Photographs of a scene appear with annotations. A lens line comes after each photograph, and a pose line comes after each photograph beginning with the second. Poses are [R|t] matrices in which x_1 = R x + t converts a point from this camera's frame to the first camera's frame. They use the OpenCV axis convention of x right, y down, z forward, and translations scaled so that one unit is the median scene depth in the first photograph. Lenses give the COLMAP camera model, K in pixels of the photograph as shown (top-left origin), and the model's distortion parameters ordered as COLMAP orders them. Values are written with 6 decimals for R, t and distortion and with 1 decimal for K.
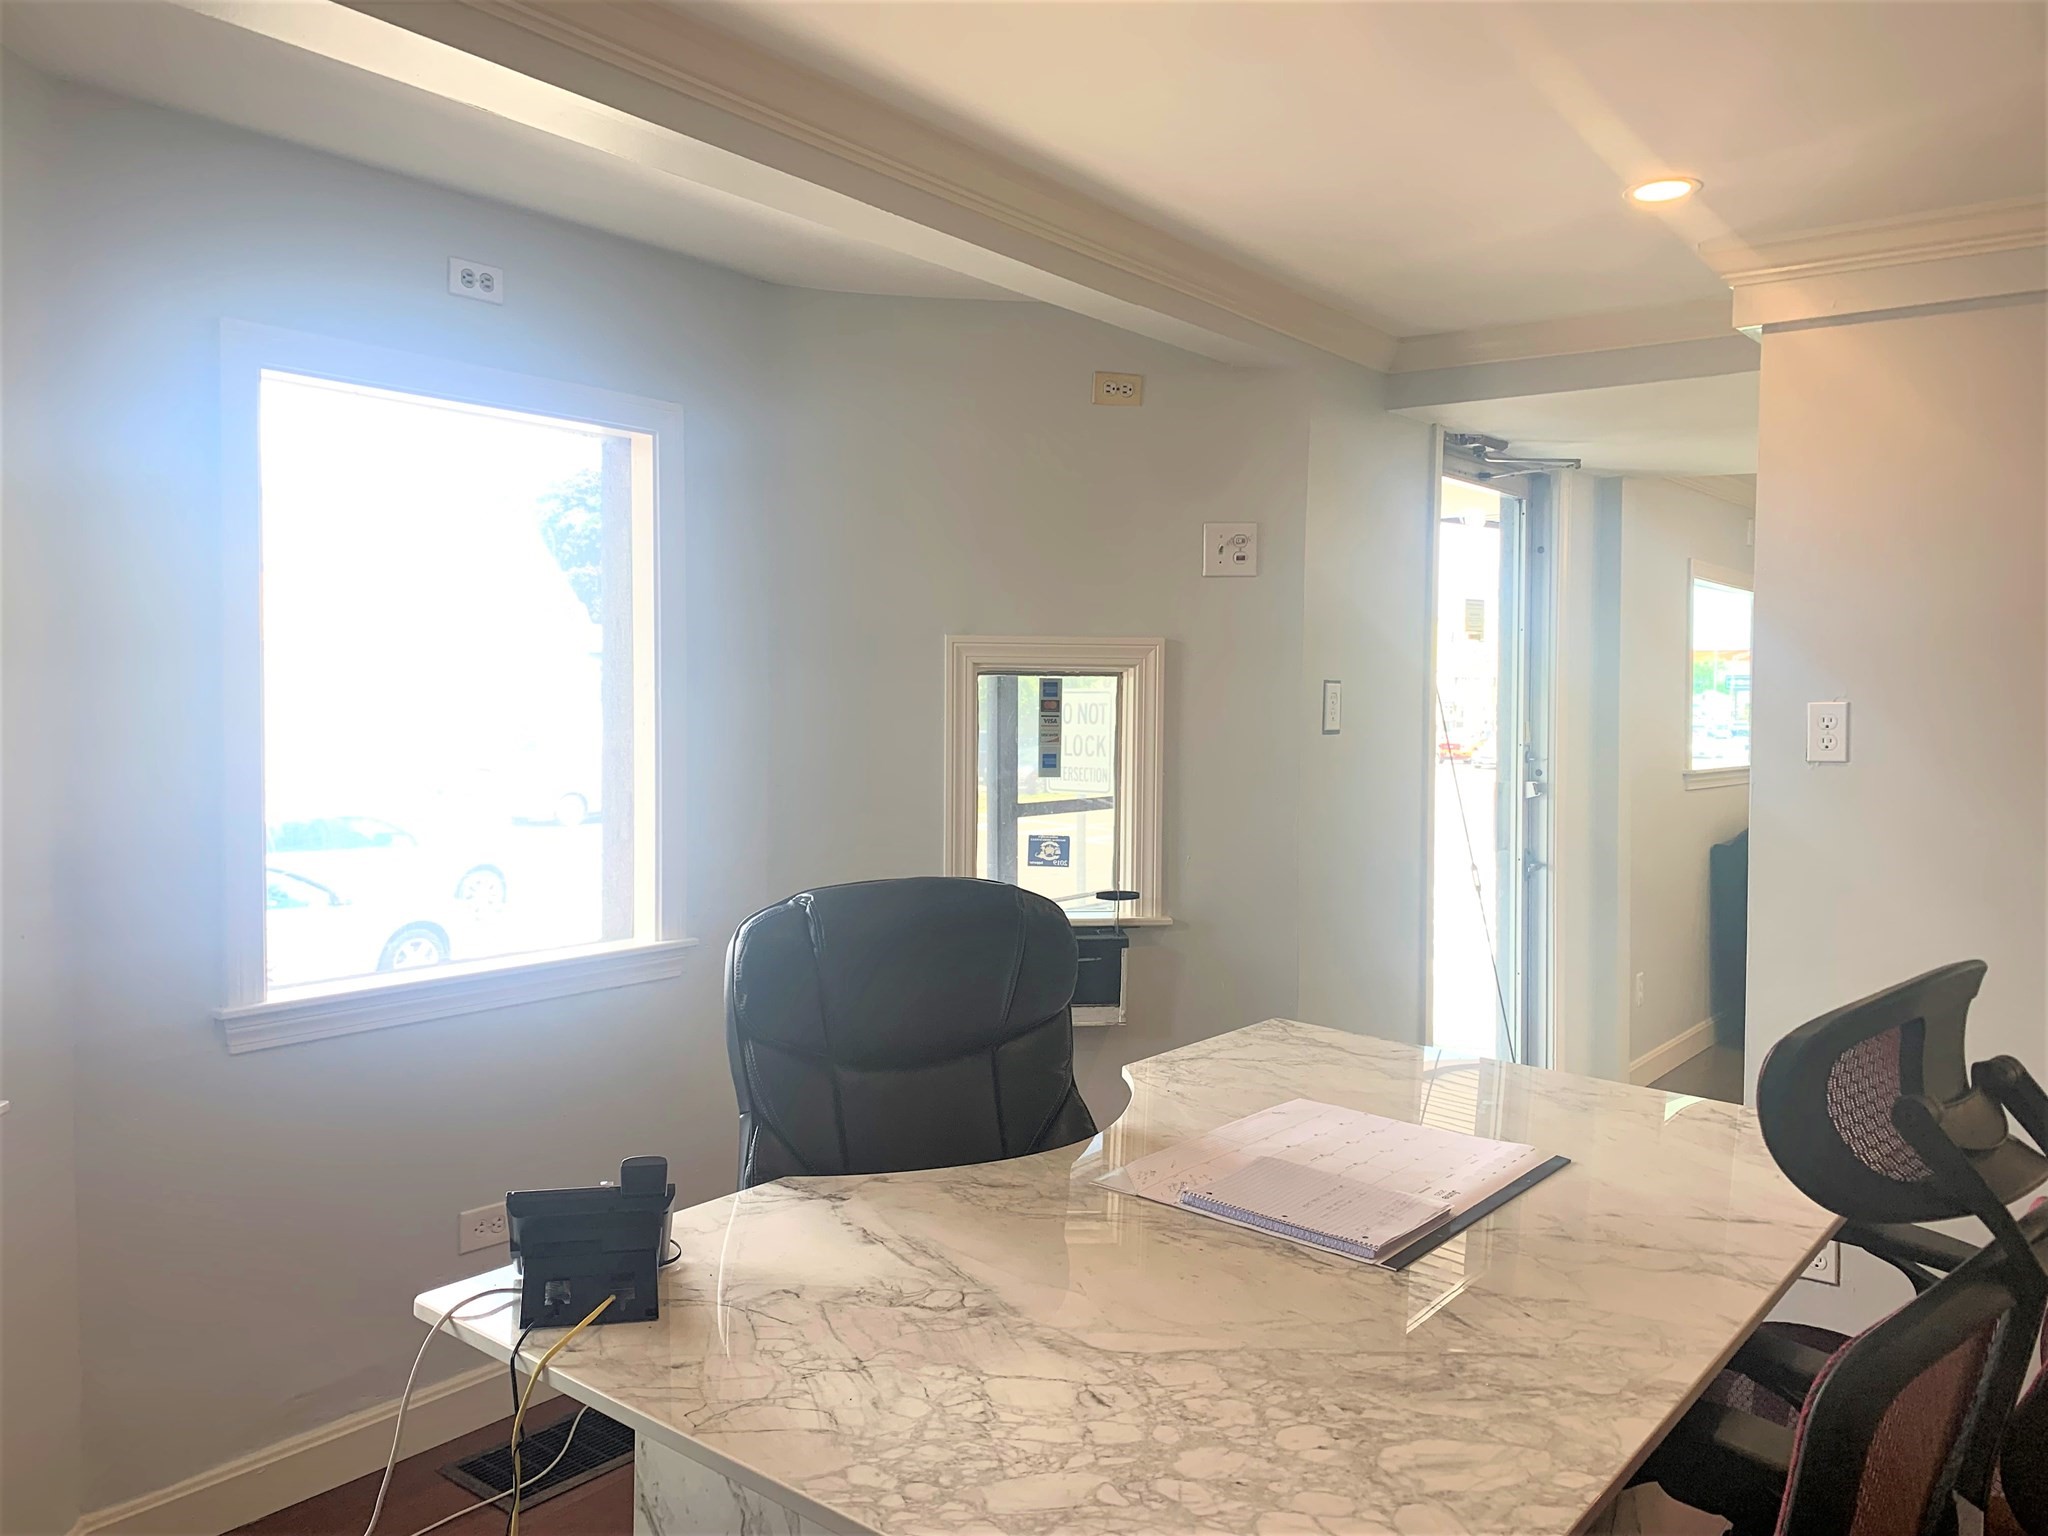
lens RADIAL K [[1533.2, 0, 1033.5], [0, 1533.2, 739.0], [0, 0, 1]] dist [0.111359, -0.198981]
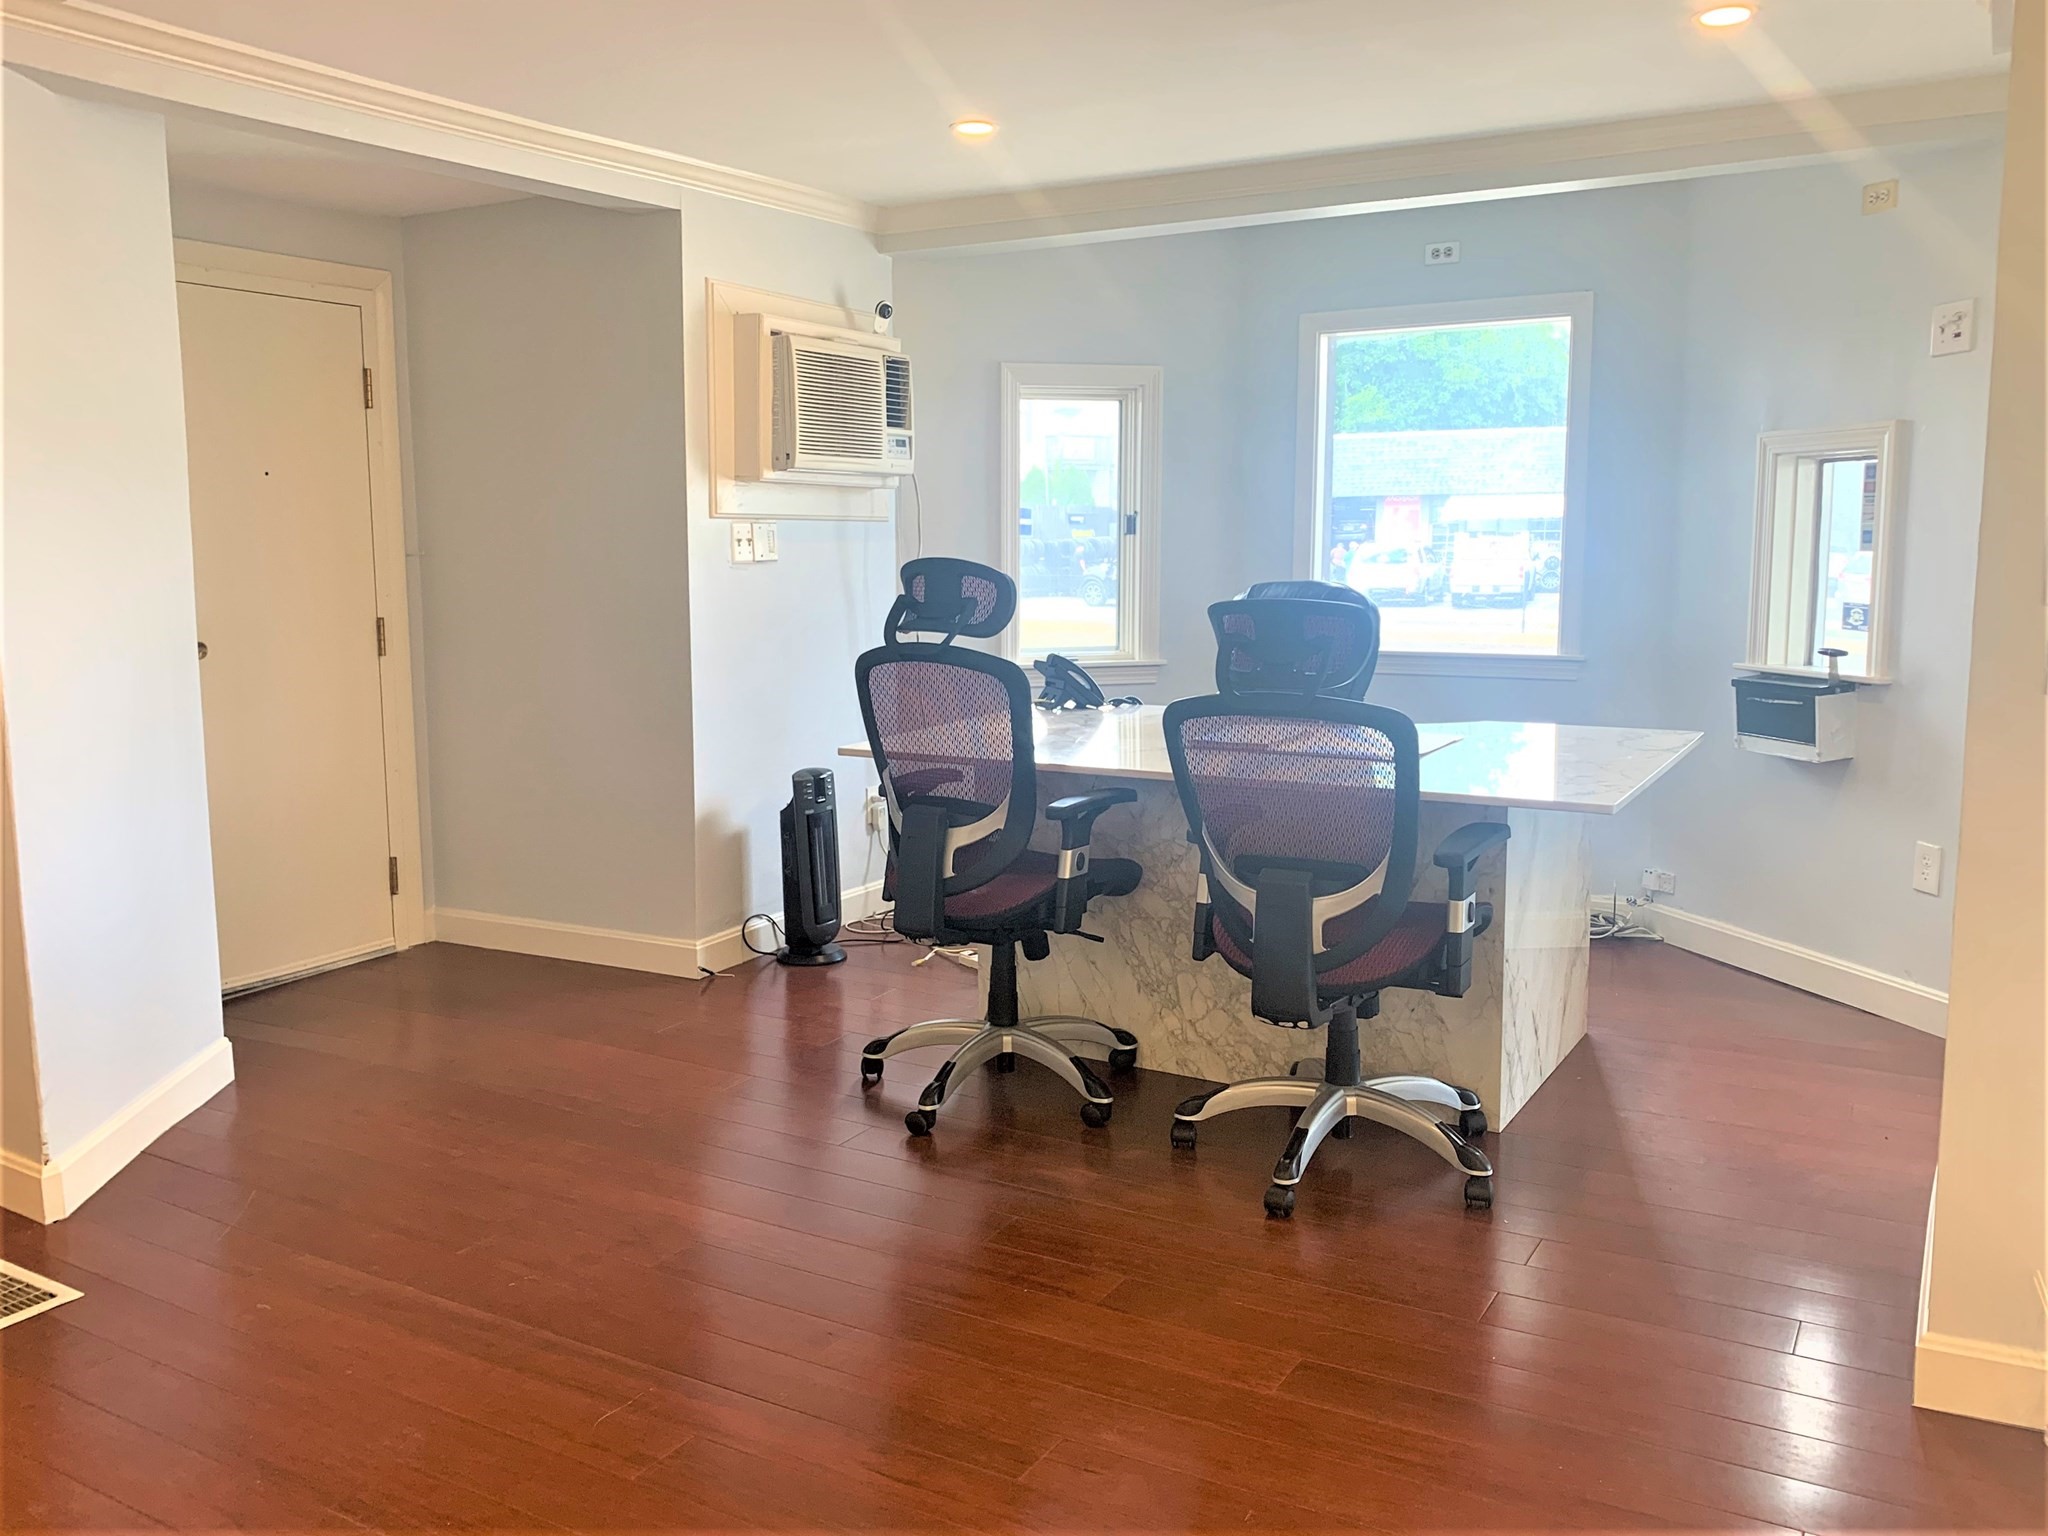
lens RADIAL K [[1717.4, 0, 1019.5], [0, 1717.4, 766.8], [0, 0, 1]] dist [0.101235, -0.140686]
pose [[0.129441, 0.119217, -0.984394, 1.247426], [-0.024274, 0.992830, 0.117047, 0.048304], [0.991290, 0.008744, 0.131407, 0.222990]]
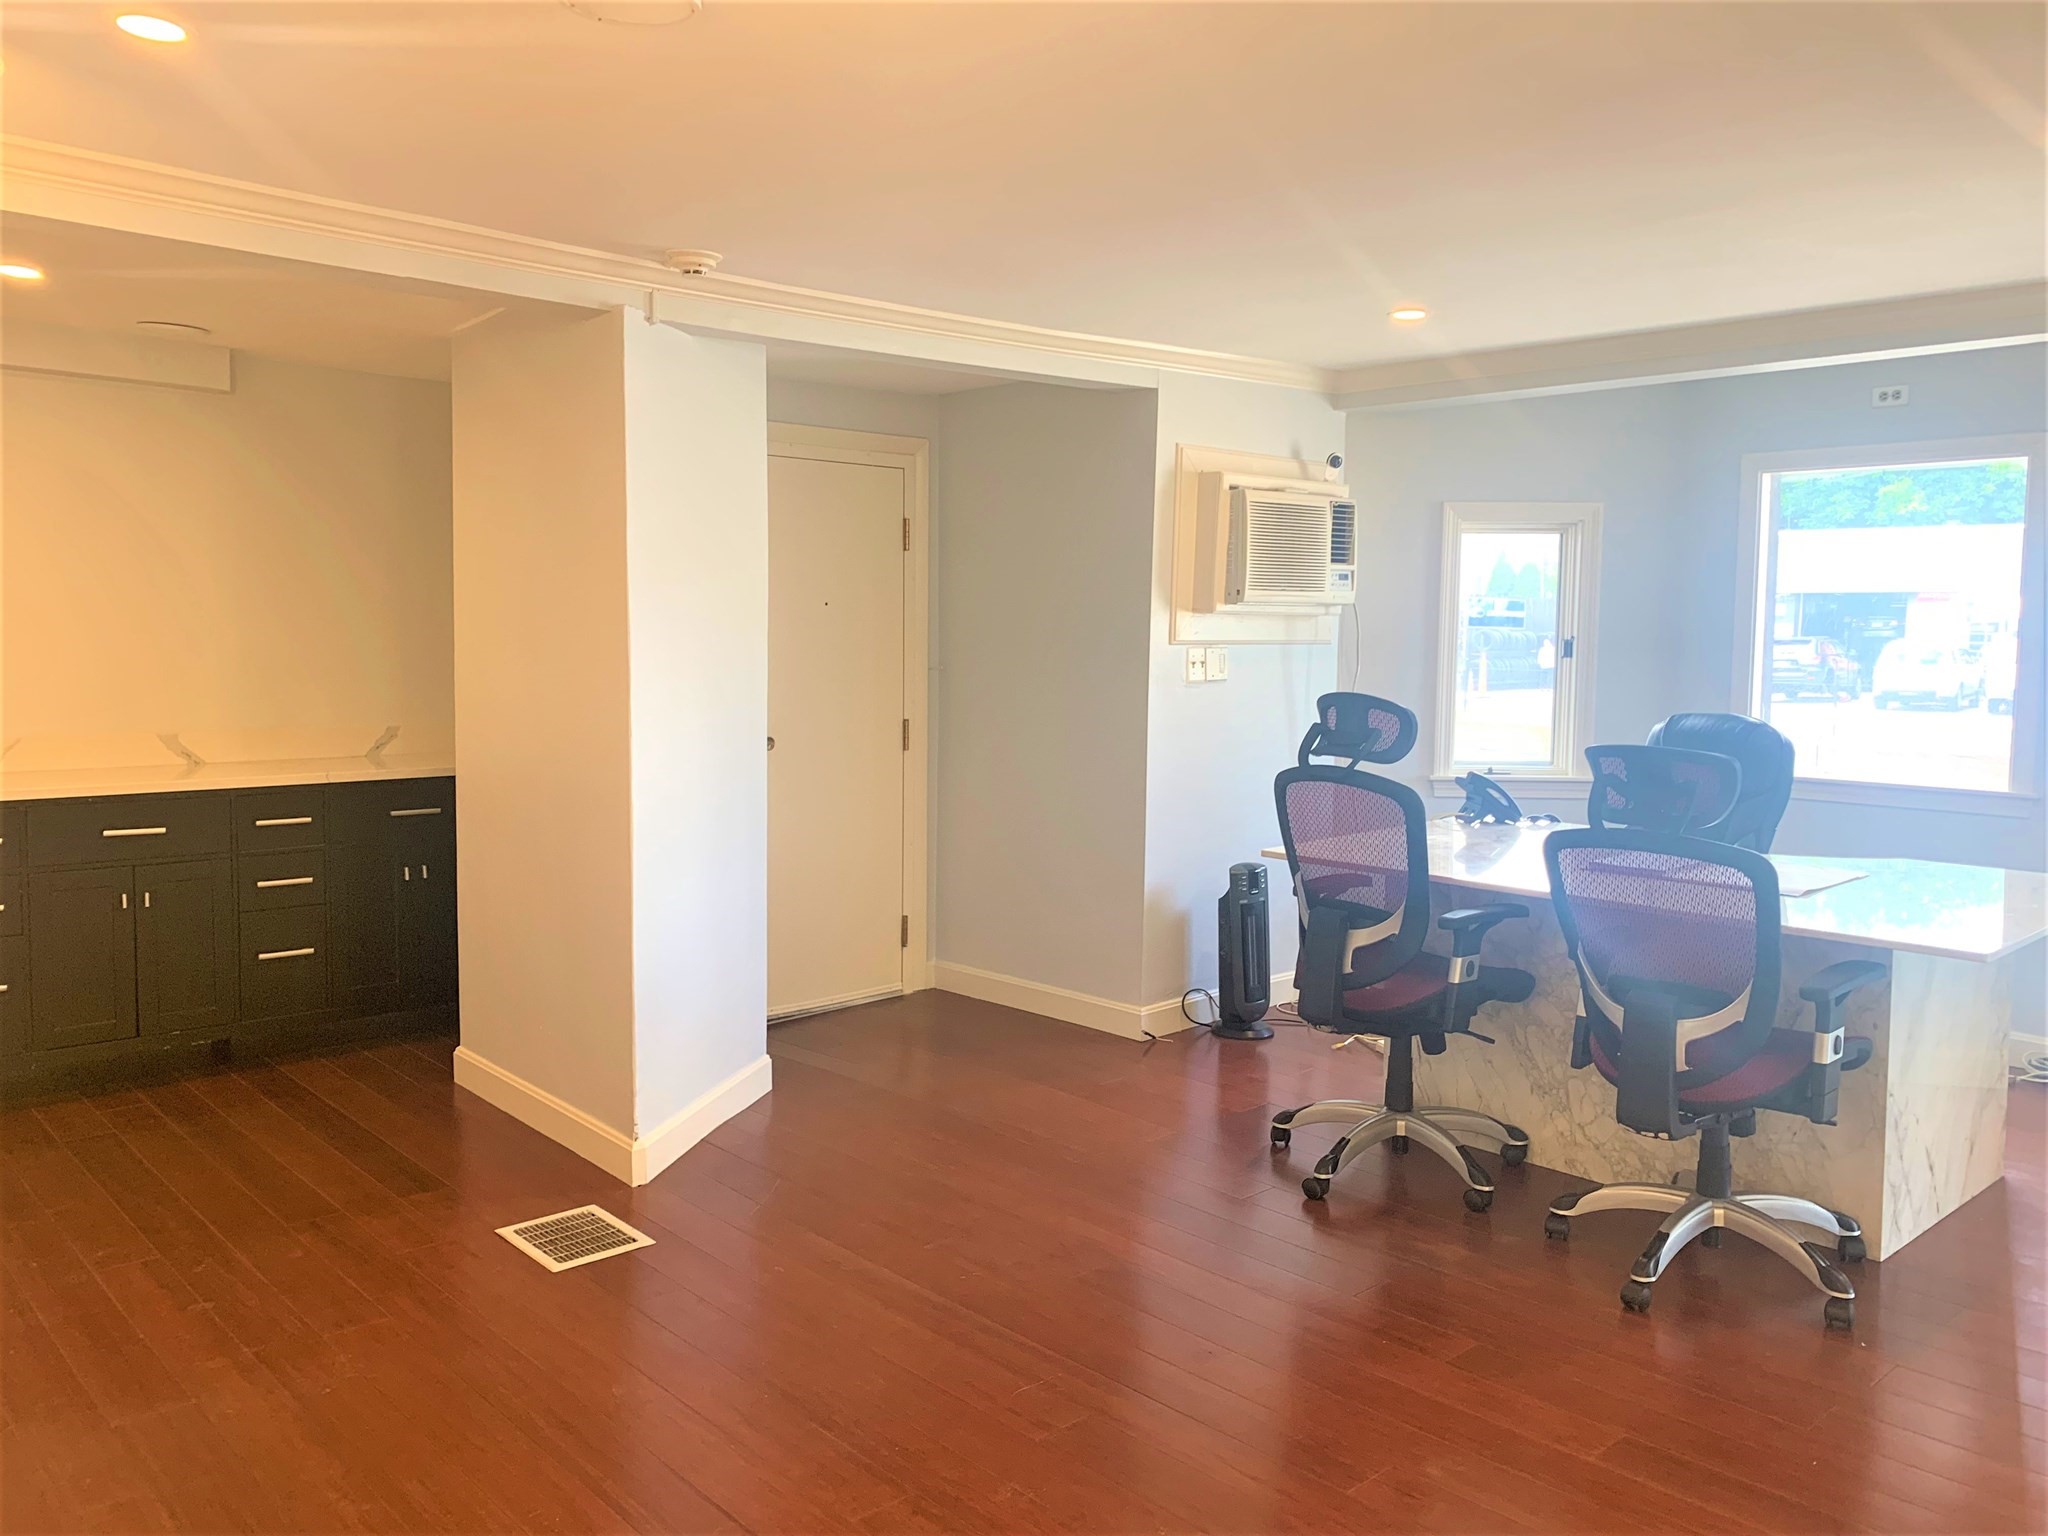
lens RADIAL K [[1589.7, 0, 1017.4], [0, 1589.7, 734.9], [0, 0, 1]] dist [0.056796, -0.079697]
pose [[-0.155337, 0.048038, -0.986693, 1.314218], [-0.044051, 0.997487, 0.055499, 0.029725], [0.986879, 0.052086, -0.152830, 0.245096]]
